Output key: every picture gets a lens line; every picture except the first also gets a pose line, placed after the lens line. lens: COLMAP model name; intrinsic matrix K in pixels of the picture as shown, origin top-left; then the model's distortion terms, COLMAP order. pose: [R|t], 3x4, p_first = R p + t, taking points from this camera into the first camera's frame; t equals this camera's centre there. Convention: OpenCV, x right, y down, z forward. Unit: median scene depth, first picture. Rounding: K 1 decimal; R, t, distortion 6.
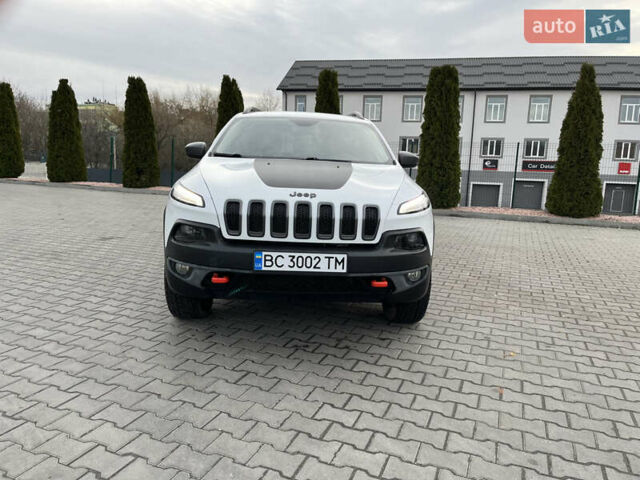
lens RADIAL K [[480.8, 0, 324.3], [0, 480.8, 240.6], [0, 0, 1]] dist [0.065906, -0.092433]
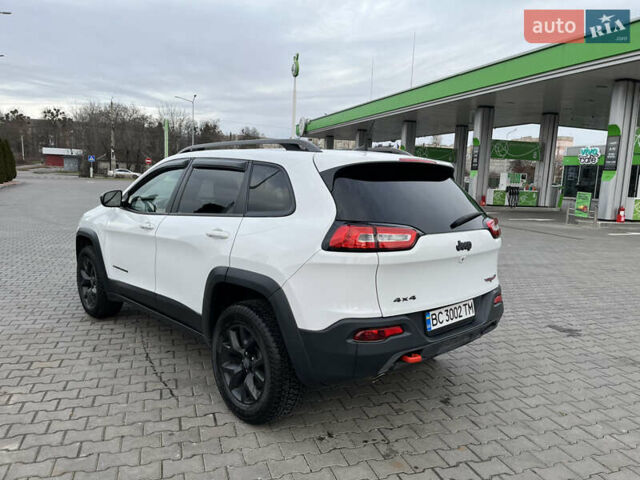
lens RADIAL K [[480.8, 0, 324.3], [0, 480.8, 240.6], [0, 0, 1]] dist [0.065906, -0.092433]
pose [[-0.758044, 0.017228, -0.651975, 0.632642], [-0.171837, 0.959055, 0.225136, -0.488419], [0.629159, 0.282696, -0.724046, 2.592465]]
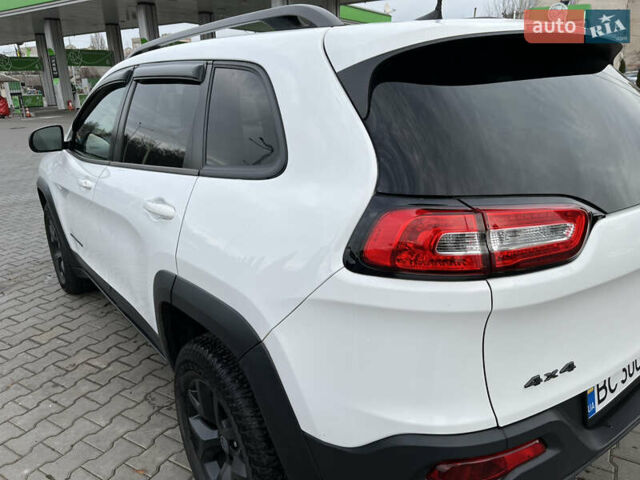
lens RADIAL K [[480.8, 0, 324.3], [0, 480.8, 240.6], [0, 0, 1]] dist [0.065906, -0.092433]
pose [[-0.822671, 0.154090, -0.547237, 0.323107], [-0.098758, 0.909201, 0.404475, -0.444418], [0.559874, 0.386794, -0.732756, 2.262507]]
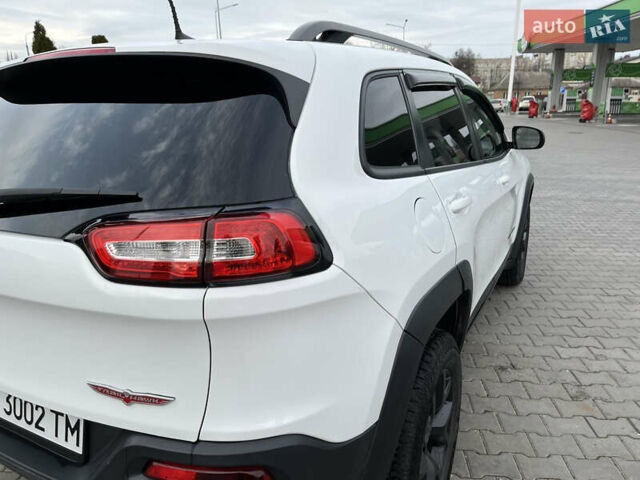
lens RADIAL K [[480.8, 0, 324.3], [0, 480.8, 240.6], [0, 0, 1]] dist [0.065906, -0.092433]
pose [[-0.865629, -0.163816, 0.473129, -0.473247], [0.060217, 0.904039, 0.423187, -0.475730], [-0.497052, 0.394813, -0.772698, 2.272216]]
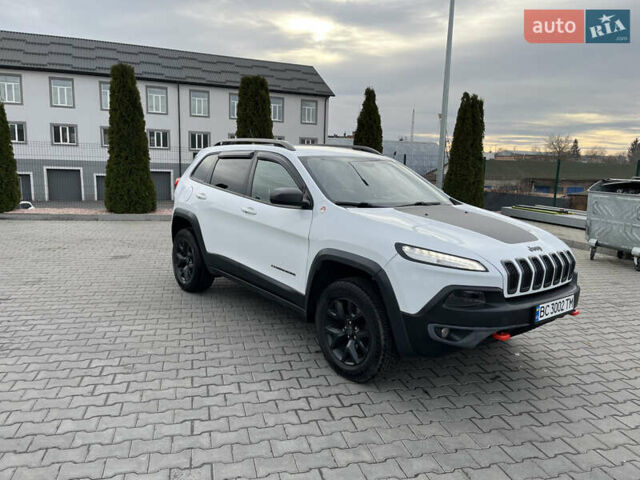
lens RADIAL K [[482.6, 0, 320.4], [0, 482.6, 244.8], [0, 0, 1]] dist [0.048048, -0.080303]
pose [[0.806403, -0.106321, 0.581730, -0.949702], [0.088117, 0.994327, 0.059581, -0.183482], [-0.584764, 0.003214, 0.811197, 0.301589]]
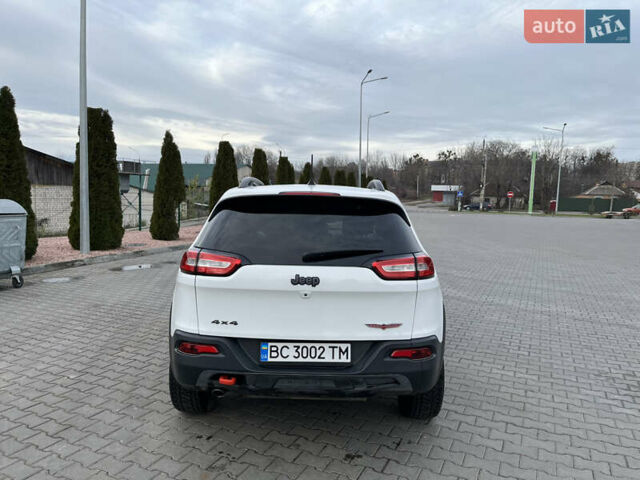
lens RADIAL K [[480.8, 0, 324.3], [0, 480.8, 240.6], [0, 0, 1]] dist [0.065906, -0.092433]
pose [[-0.996675, -0.072019, 0.038119, -0.151188], [-0.060260, 0.966335, 0.250129, -0.598741], [-0.054849, 0.247000, -0.967462, 2.894719]]
